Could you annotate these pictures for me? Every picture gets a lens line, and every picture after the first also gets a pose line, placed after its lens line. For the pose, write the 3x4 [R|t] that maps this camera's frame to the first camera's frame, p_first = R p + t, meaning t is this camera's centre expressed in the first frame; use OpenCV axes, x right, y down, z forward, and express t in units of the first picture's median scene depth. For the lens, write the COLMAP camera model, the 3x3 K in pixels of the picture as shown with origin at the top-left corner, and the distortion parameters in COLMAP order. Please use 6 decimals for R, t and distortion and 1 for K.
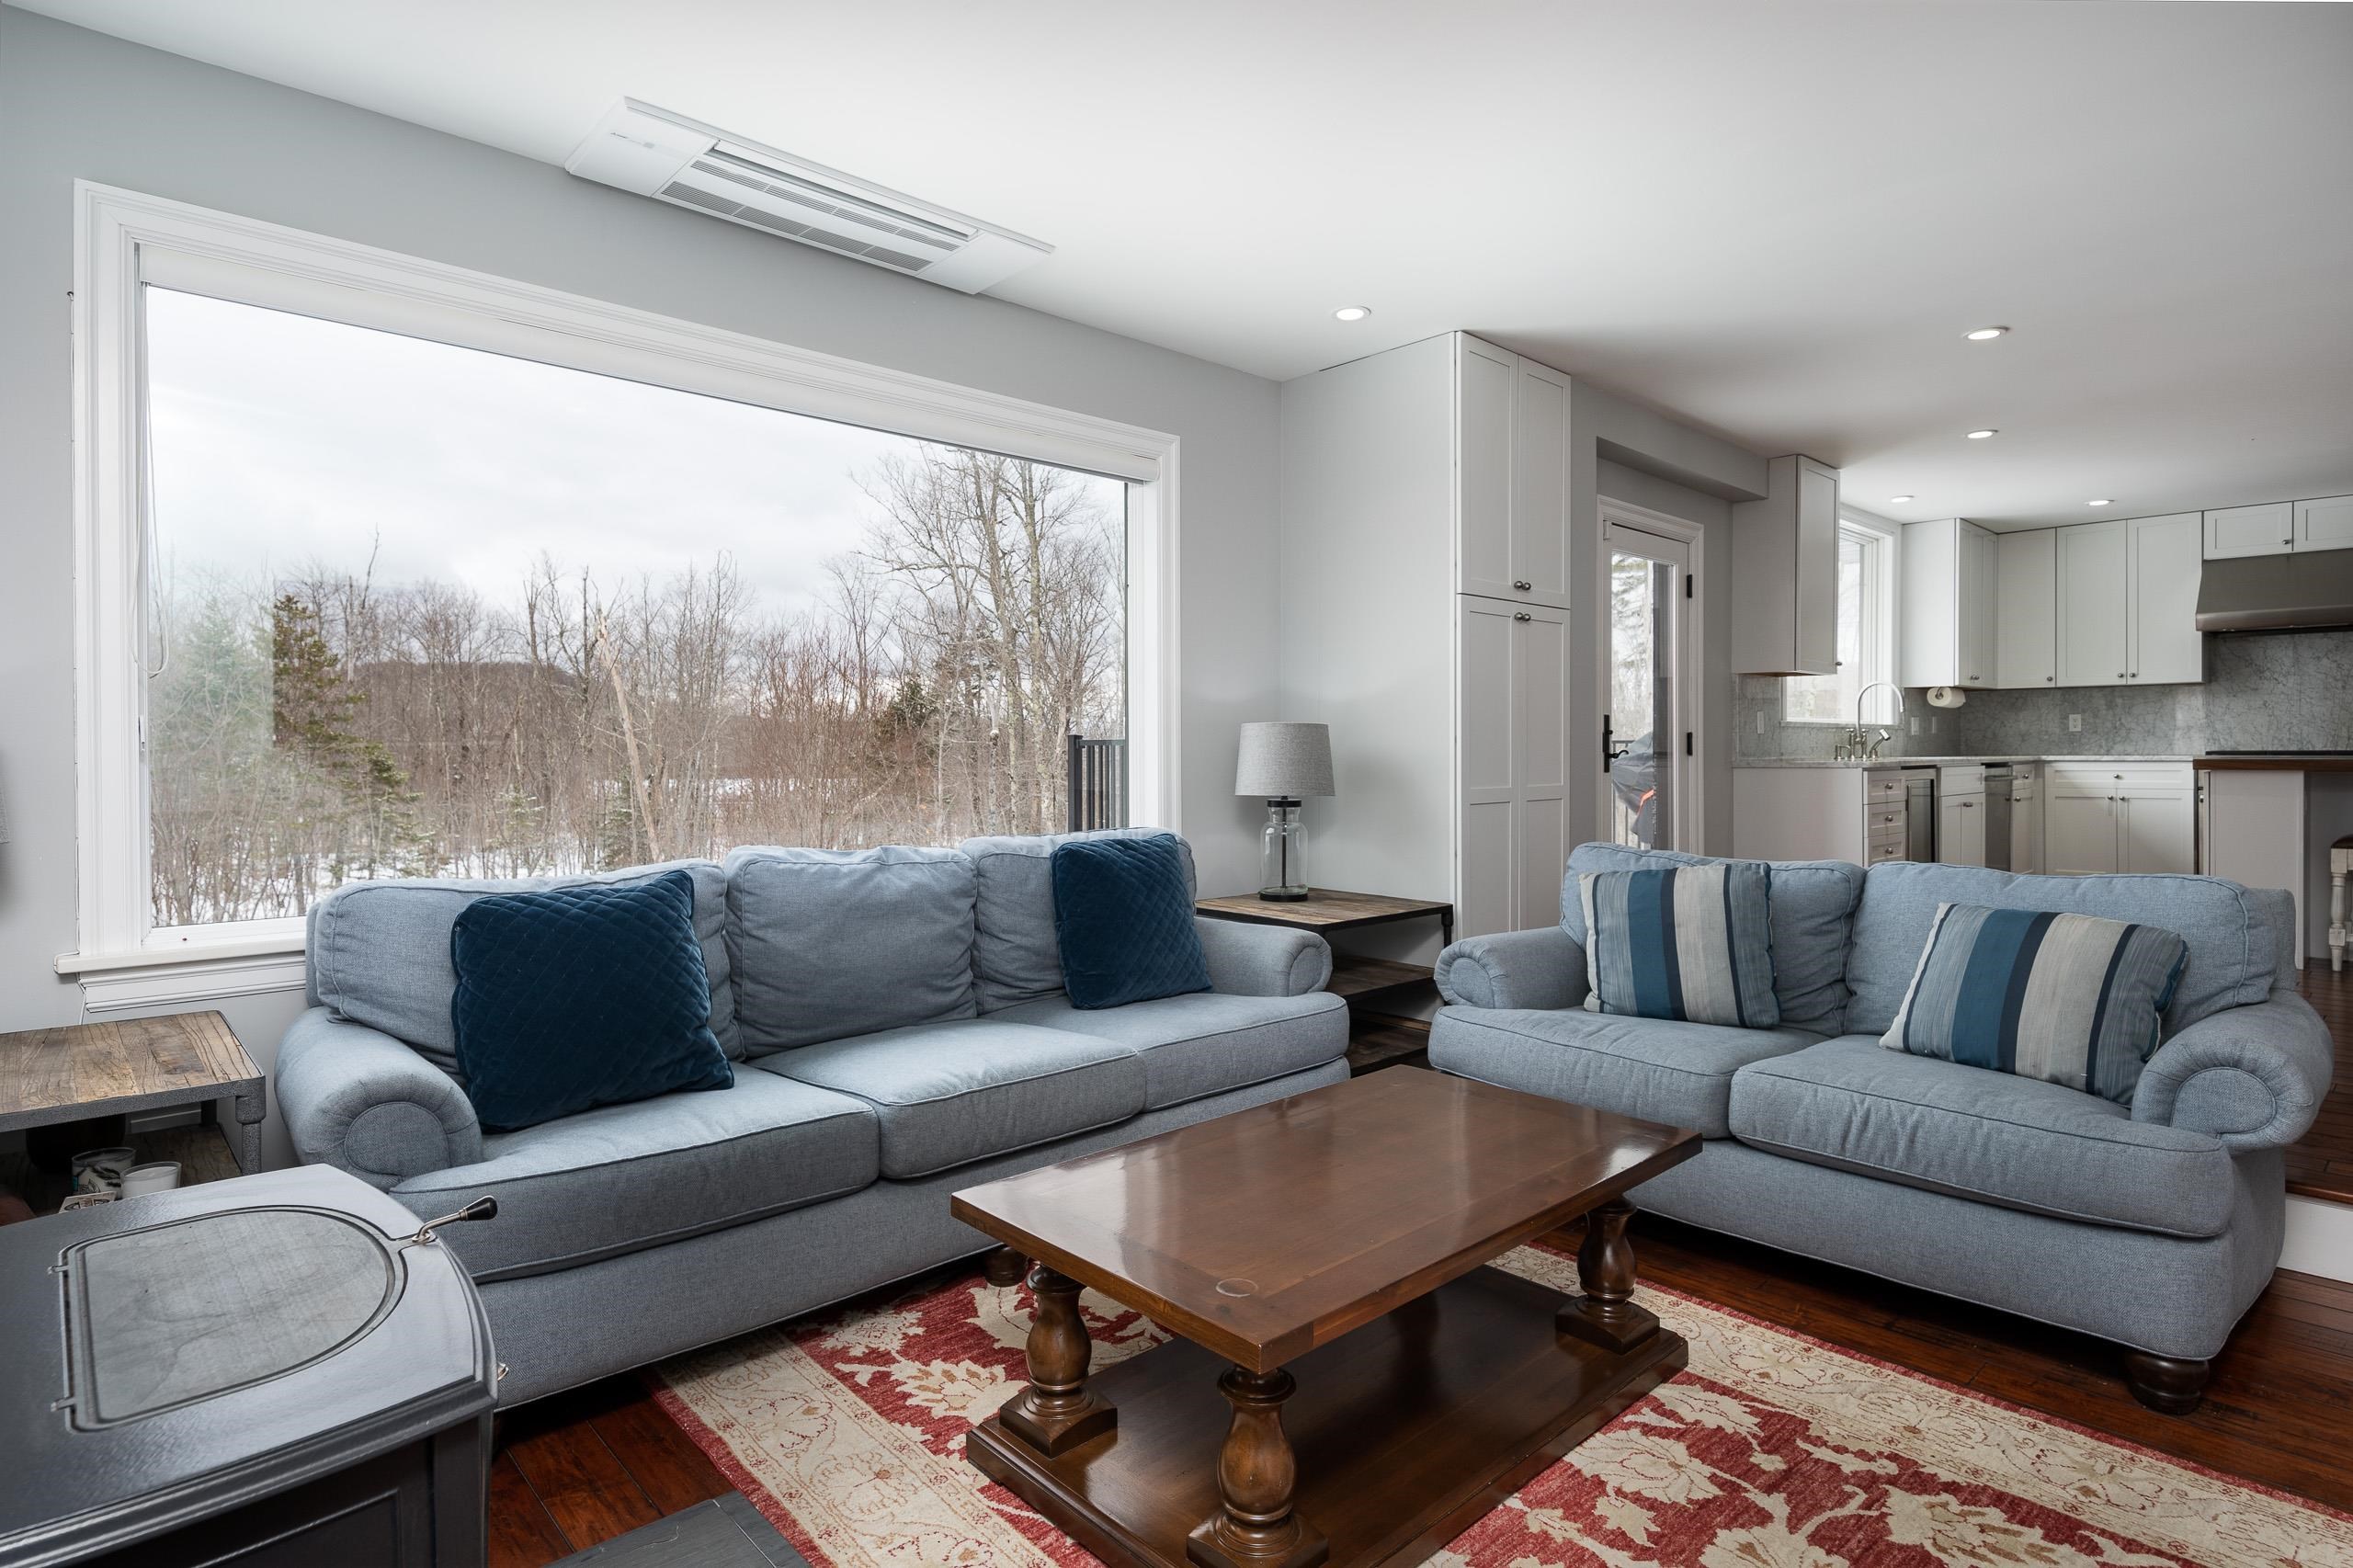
lens RADIAL K [[1227.9, 0, 1174.7], [0, 1227.9, 743.4], [0, 0, 1]] dist [0.020272, 0.000192]
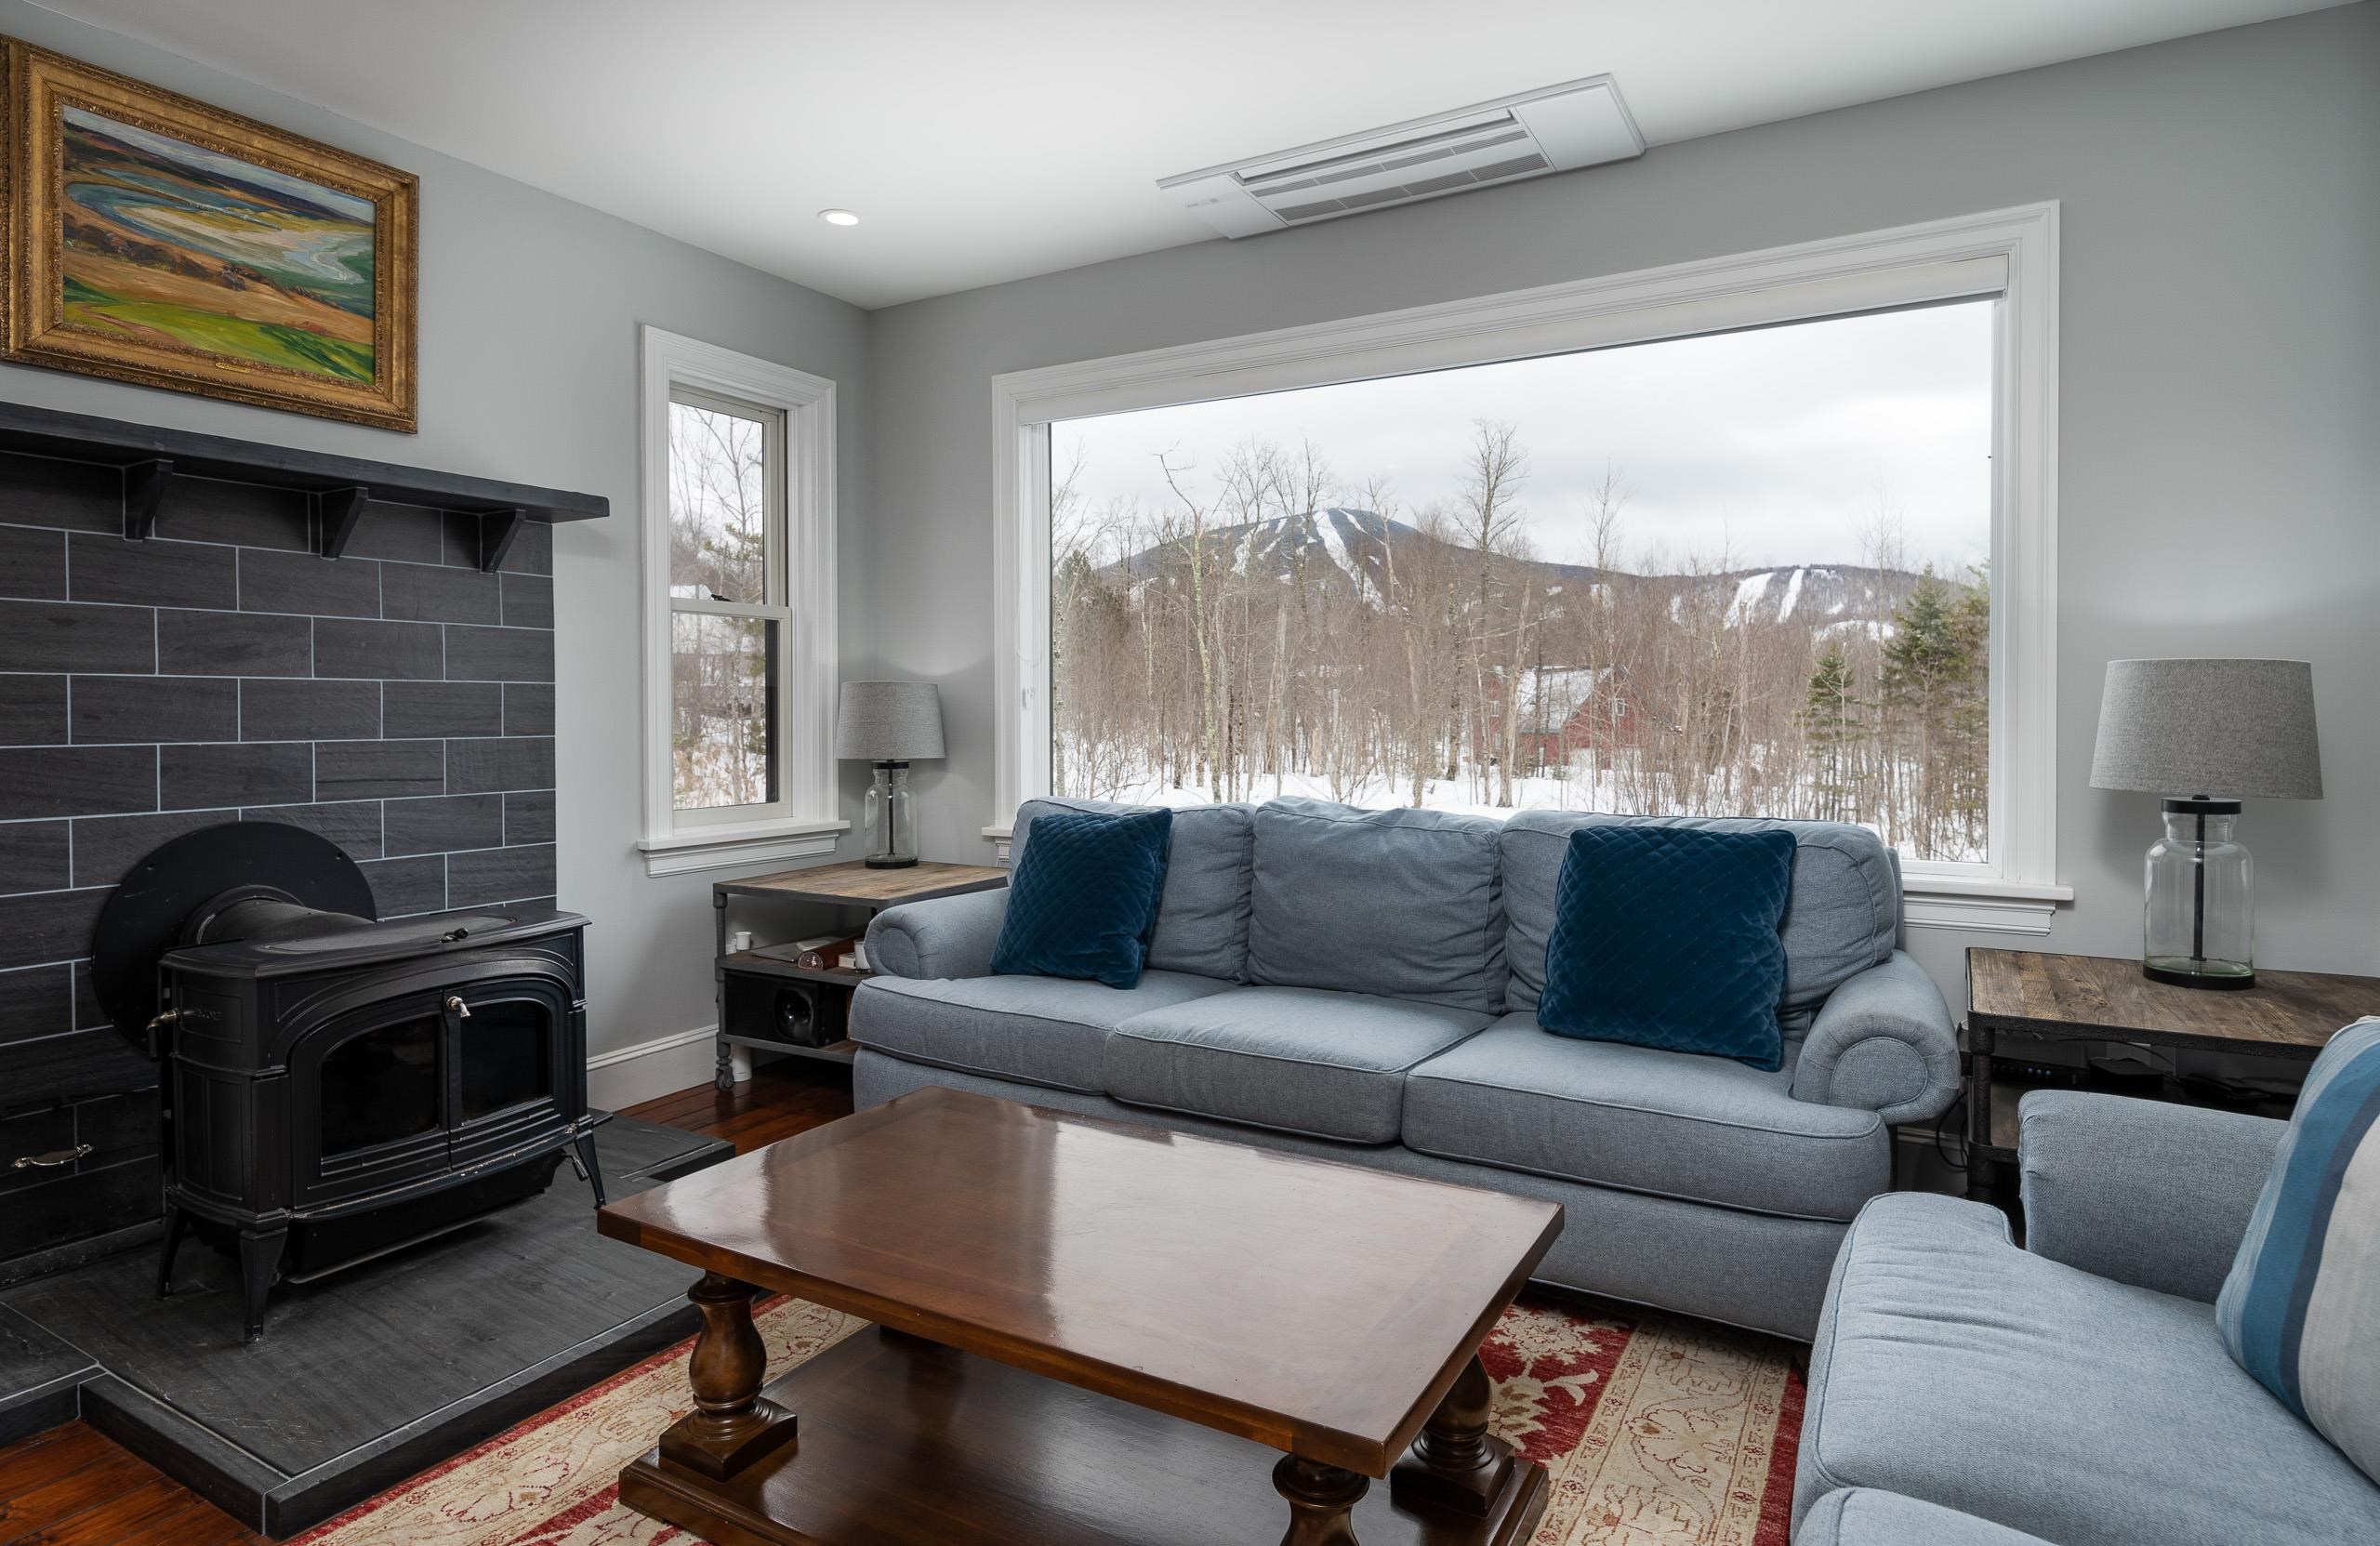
lens RADIAL K [[1247.2, 0, 1240.8], [0, 1247.2, 721.6], [0, 0, 1]] dist [-0.010204, -0.001165]
pose [[0.315287, 0.012728, -0.948911, 0.668277], [0.005194, 0.999872, 0.015137, 0.000824], [0.948982, -0.009701, 0.315180, 0.589671]]
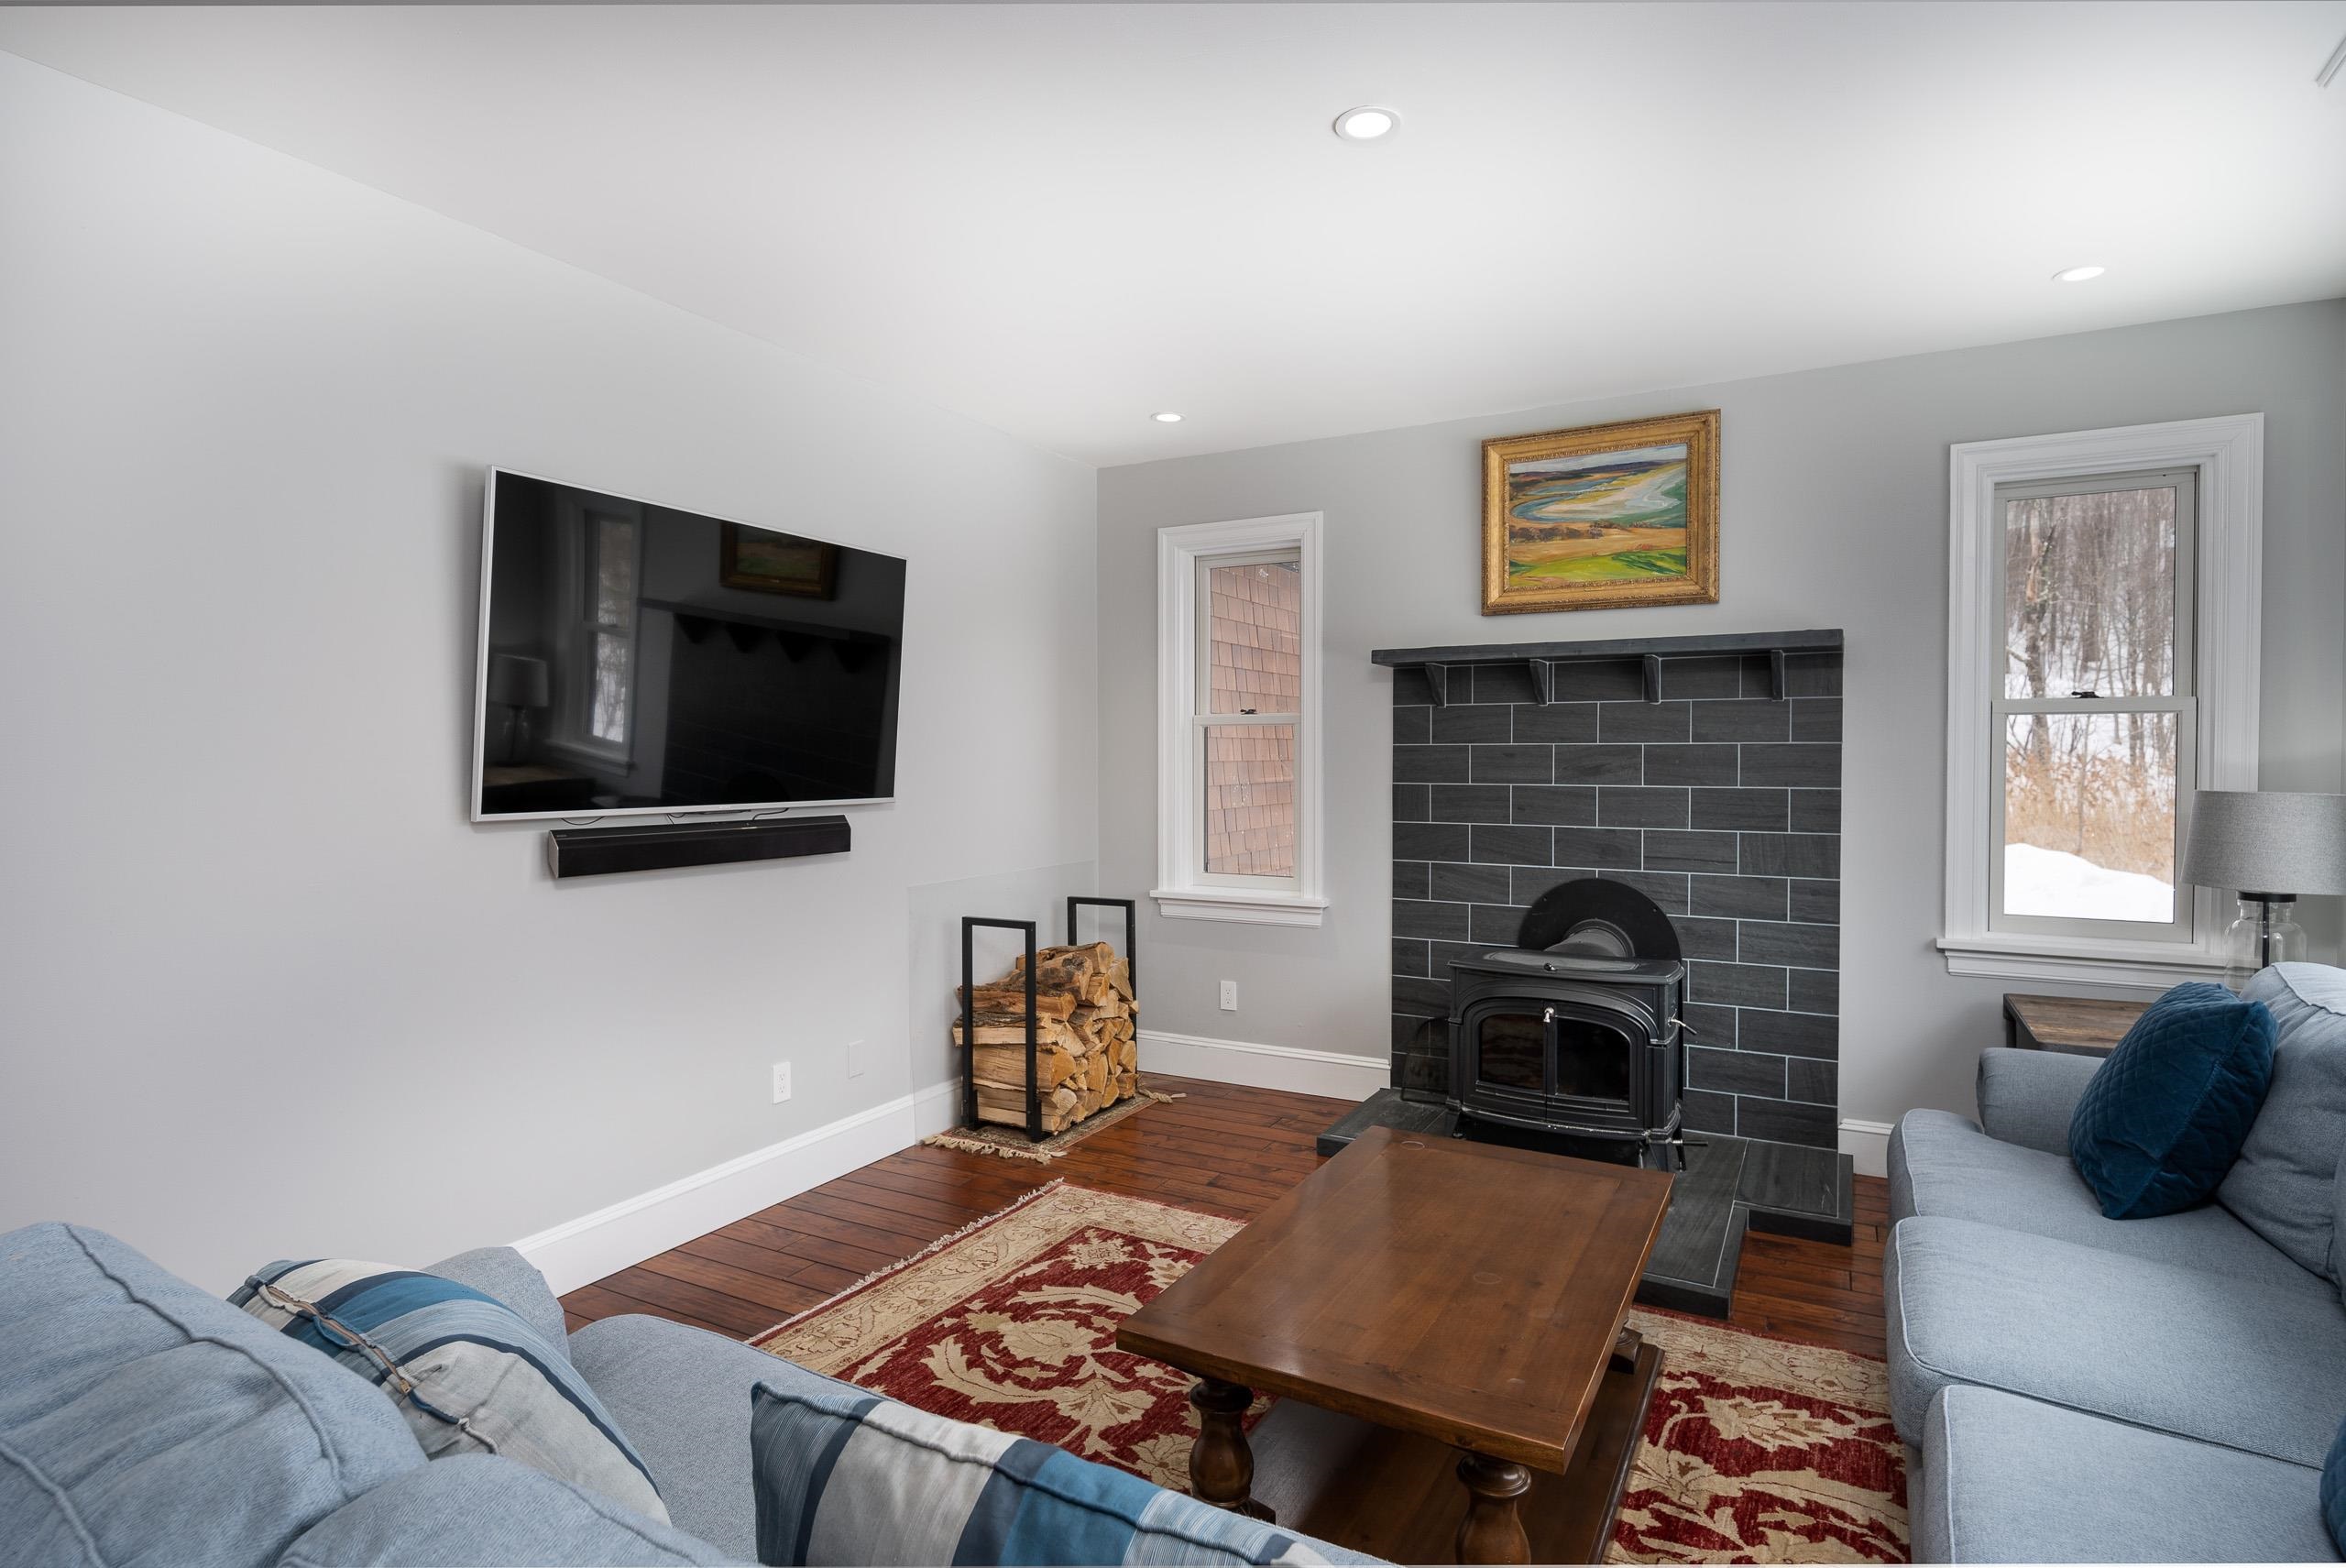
lens RADIAL K [[1224.3, 0, 1169.3], [0, 1224.3, 776.9], [0, 0, 1]] dist [0.020272, 0.000192]
pose [[-0.948266, 0.010308, -0.317311, 0.489073], [0.005360, 0.999850, 0.016462, -0.056971], [0.317433, 0.013910, -0.948179, 1.347443]]
